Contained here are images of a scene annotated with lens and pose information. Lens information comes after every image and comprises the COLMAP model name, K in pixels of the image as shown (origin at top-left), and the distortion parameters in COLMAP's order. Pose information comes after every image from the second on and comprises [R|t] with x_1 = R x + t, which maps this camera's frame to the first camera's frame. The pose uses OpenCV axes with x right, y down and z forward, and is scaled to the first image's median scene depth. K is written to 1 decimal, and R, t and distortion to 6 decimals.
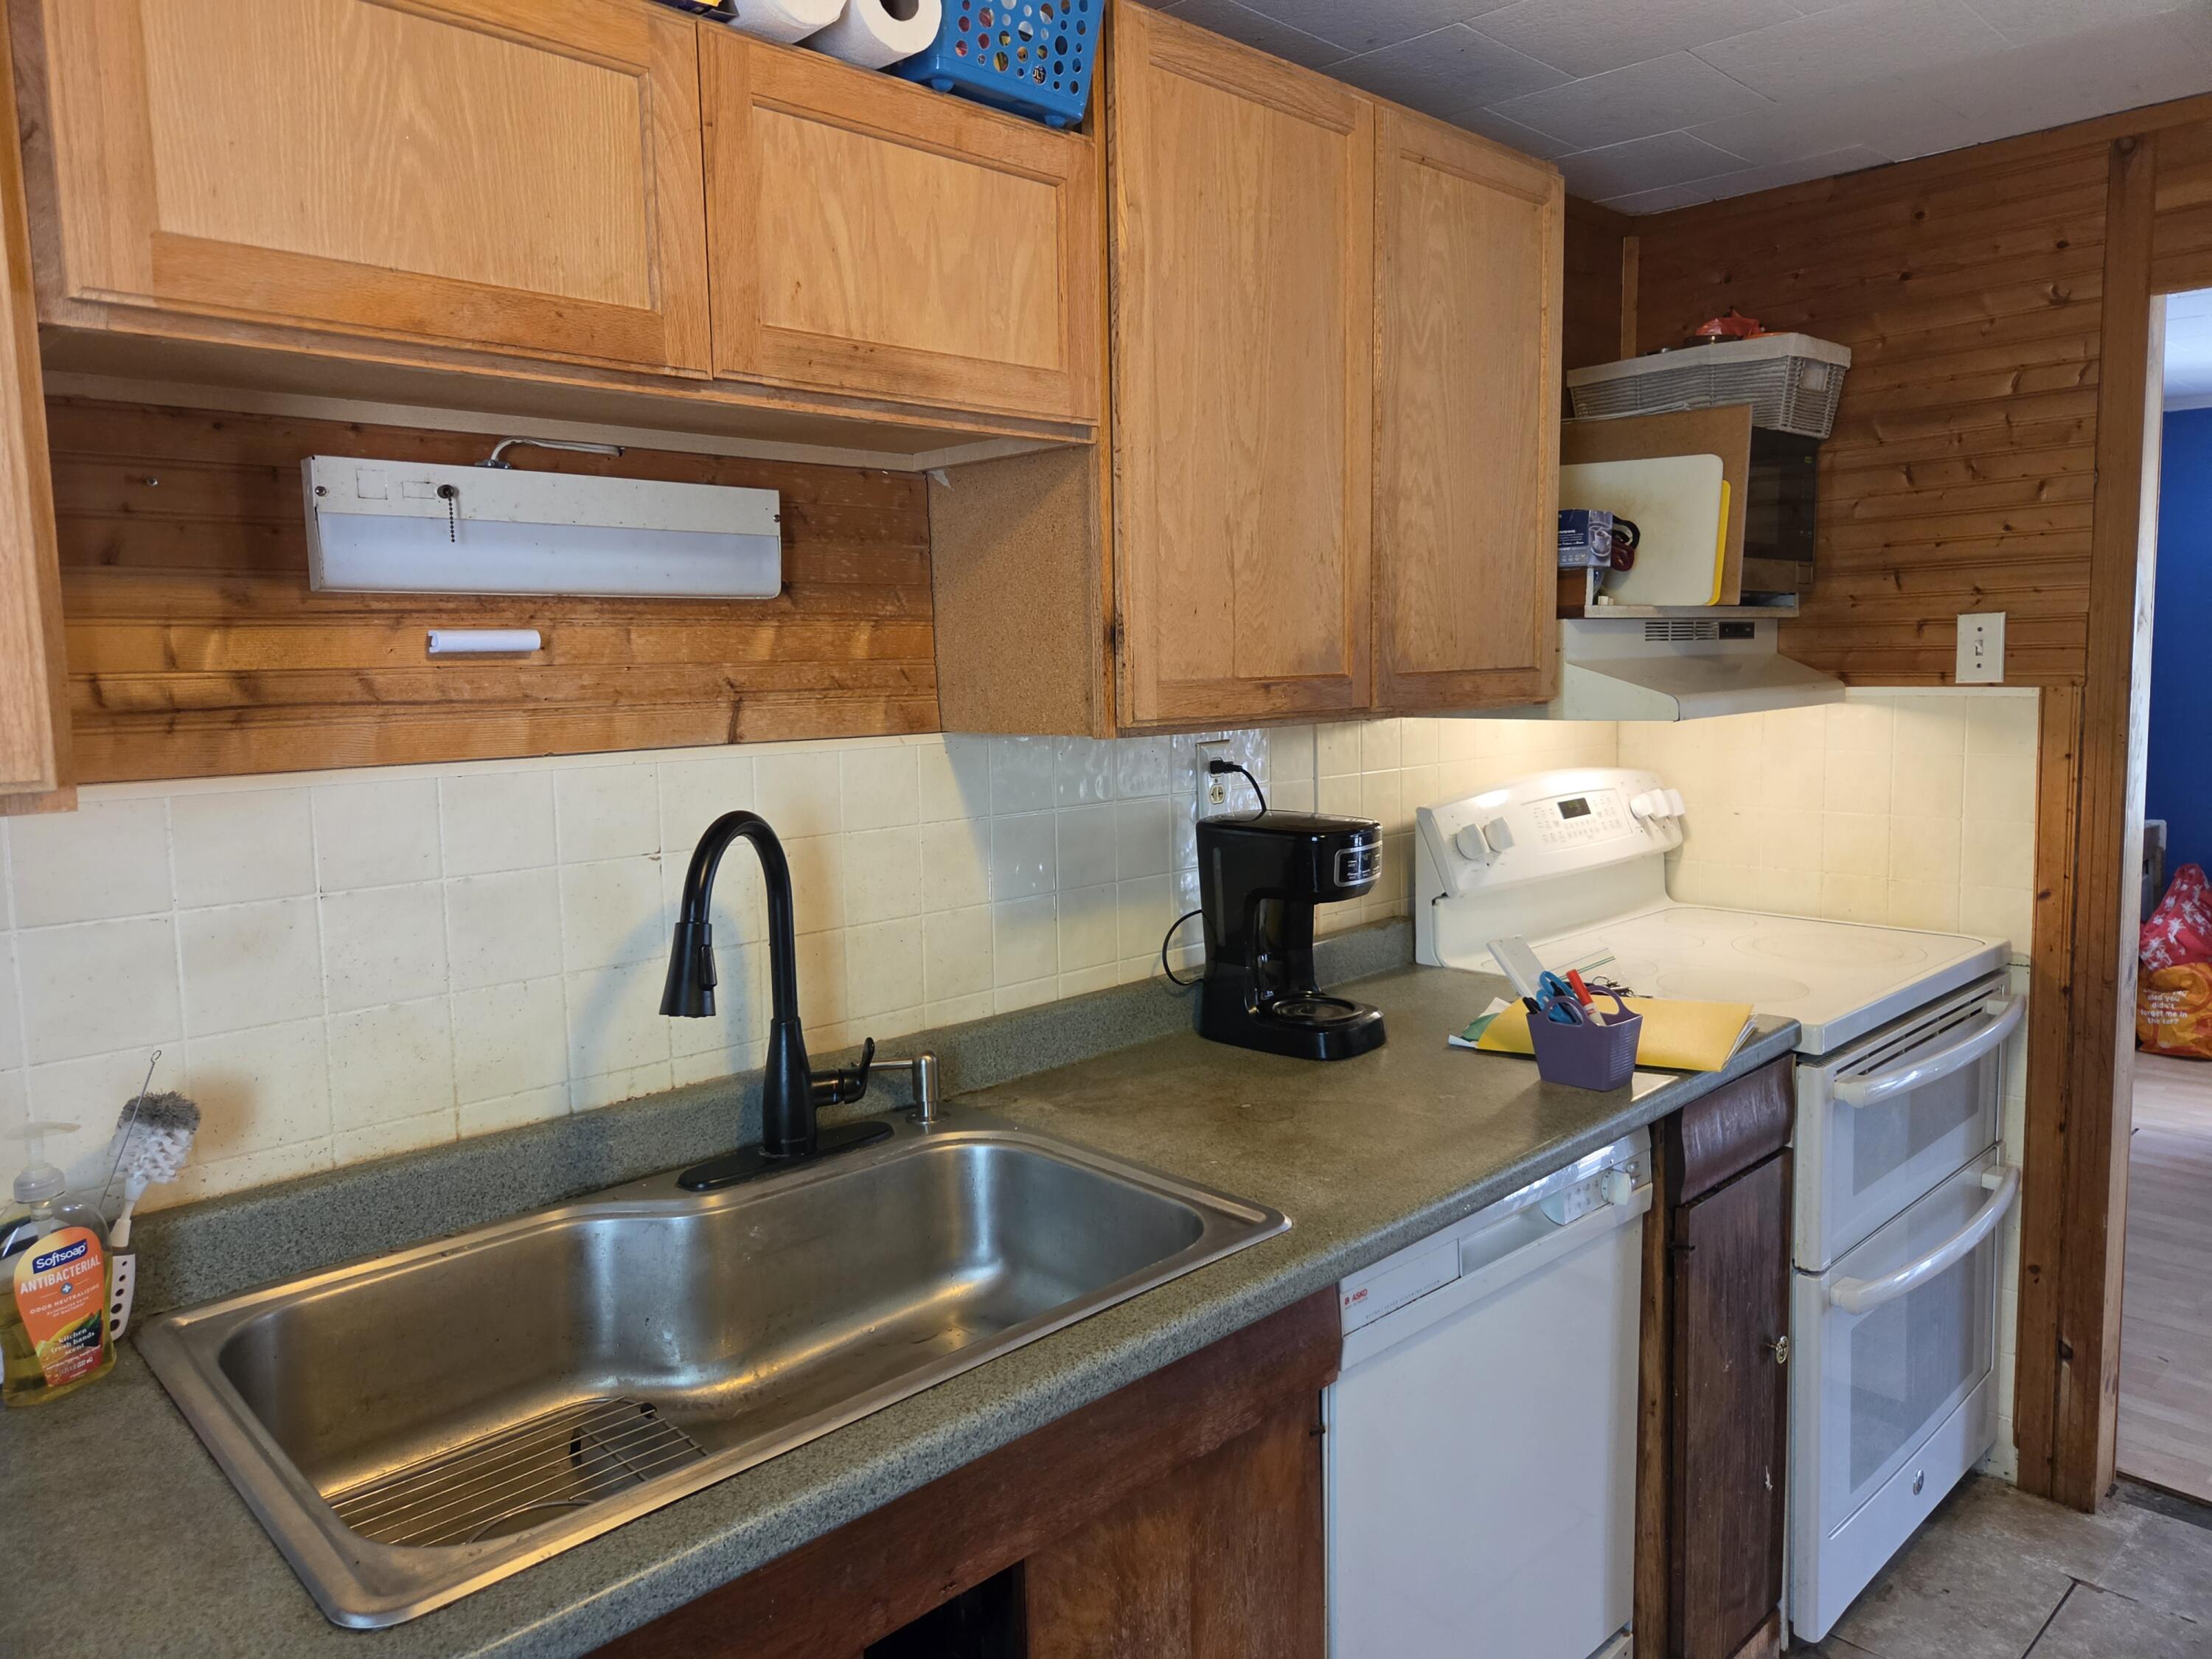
lens RADIAL K [[1474.1, 0, 1105.7], [0, 1474.1, 830.2], [0, 0, 1]] dist [0.084640, -0.062094]
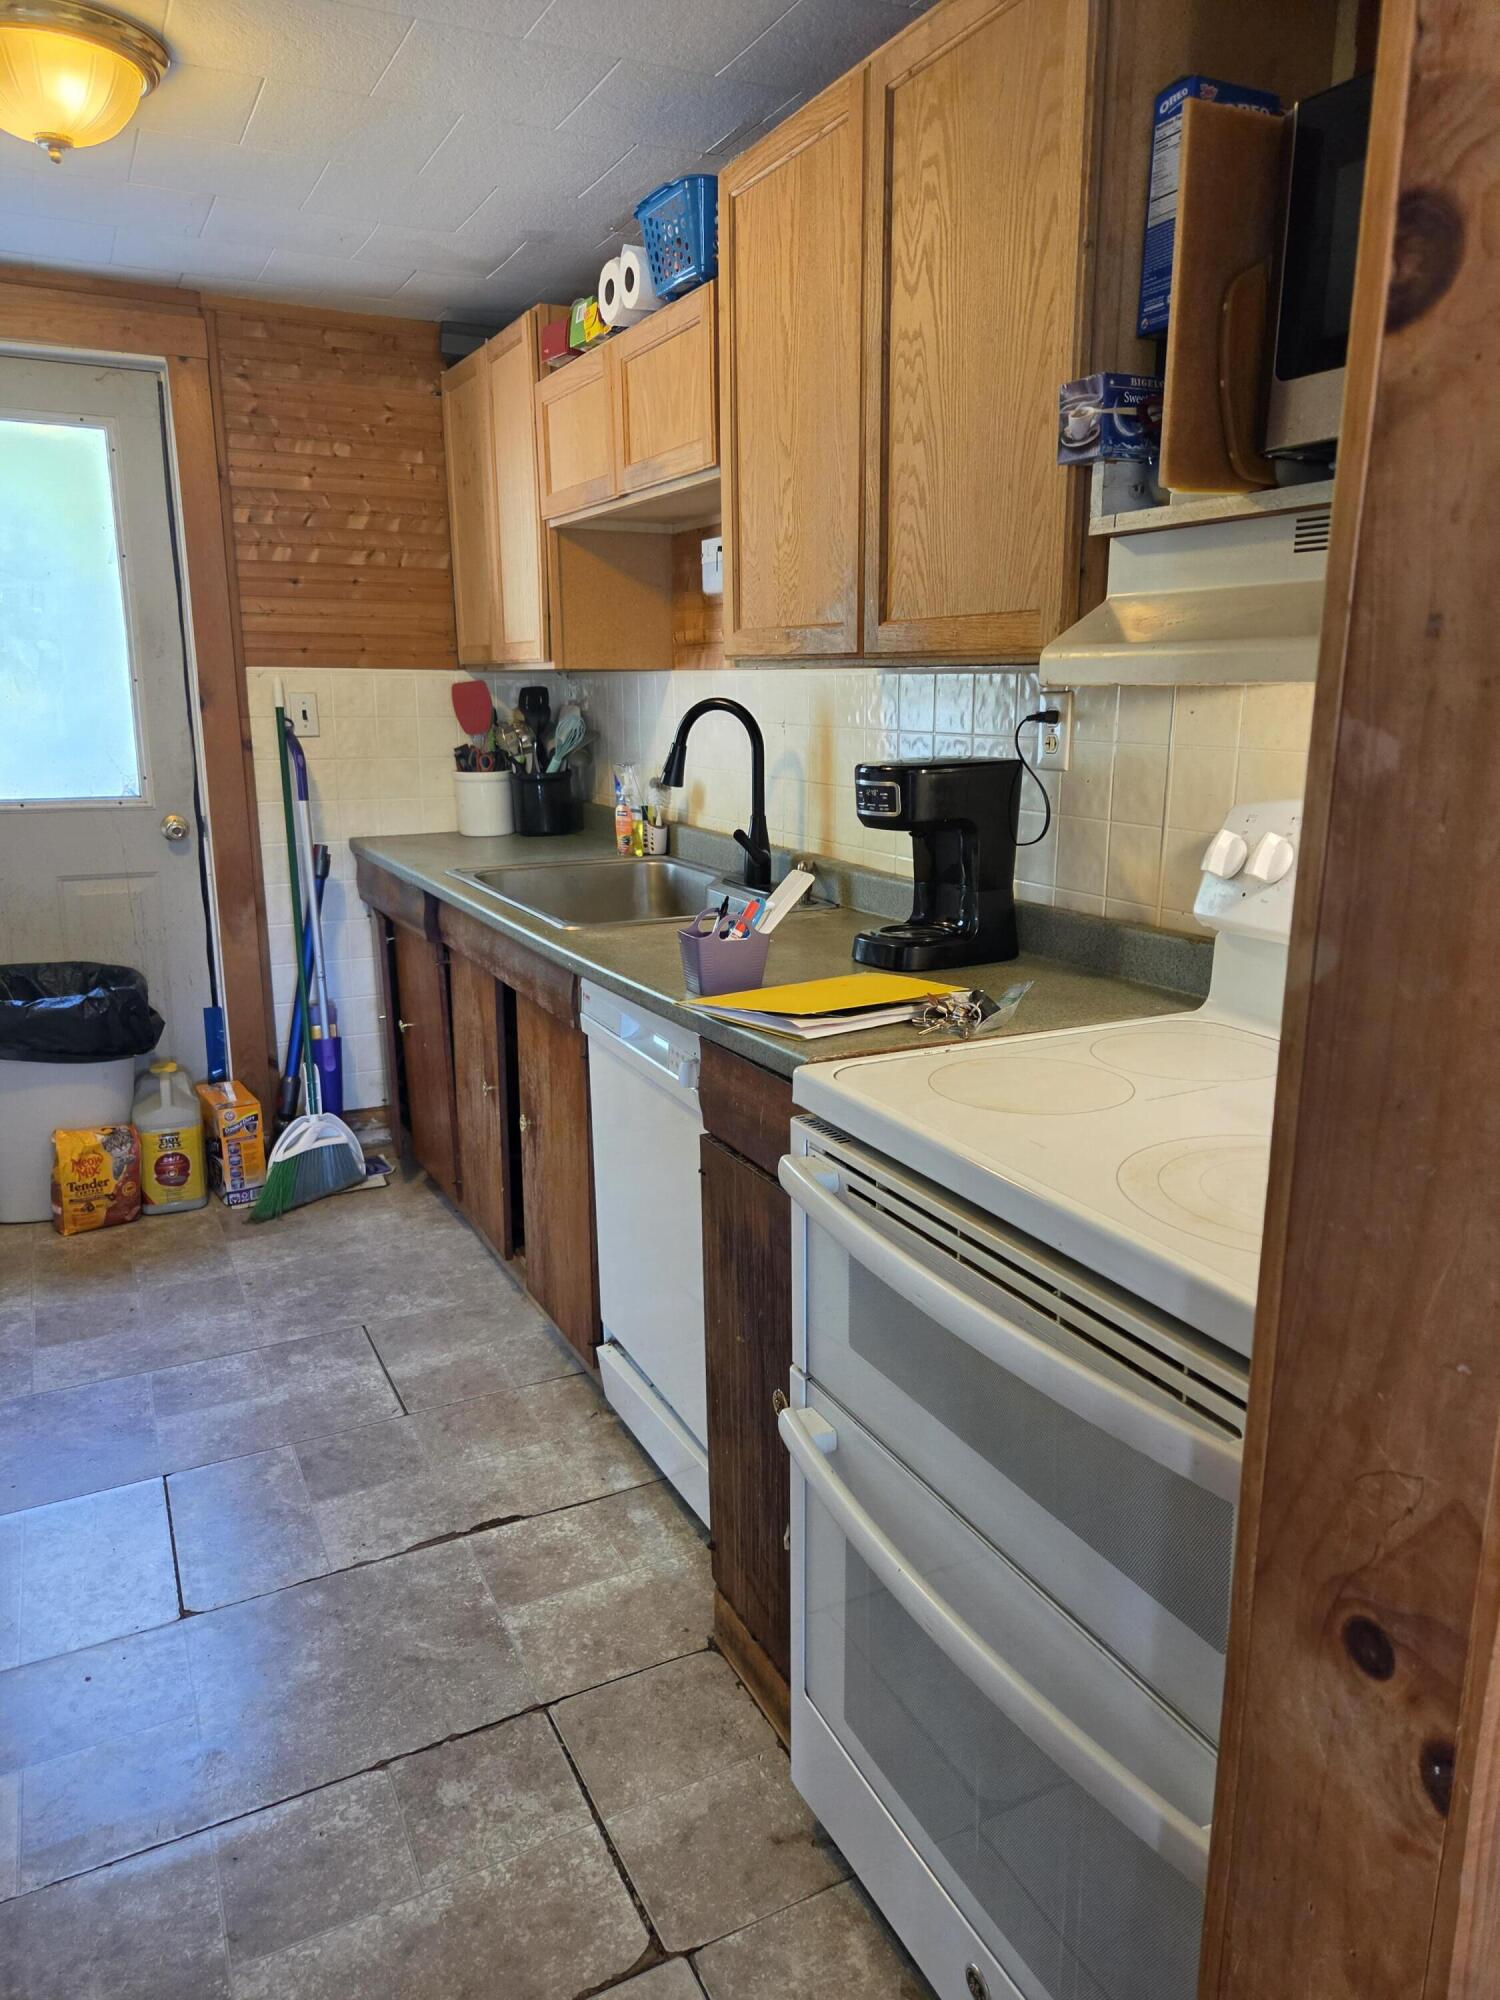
lens RADIAL K [[1332.9, 0, 747.9], [0, 1332.9, 992.9], [0, 0, 1]] dist [0.084640, -0.062094]
pose [[-0.294234, 0.238219, -0.925569, 1.179921], [-0.107793, 0.953988, 0.279800, -0.111439], [0.949635, 0.182097, -0.255018, 1.207984]]
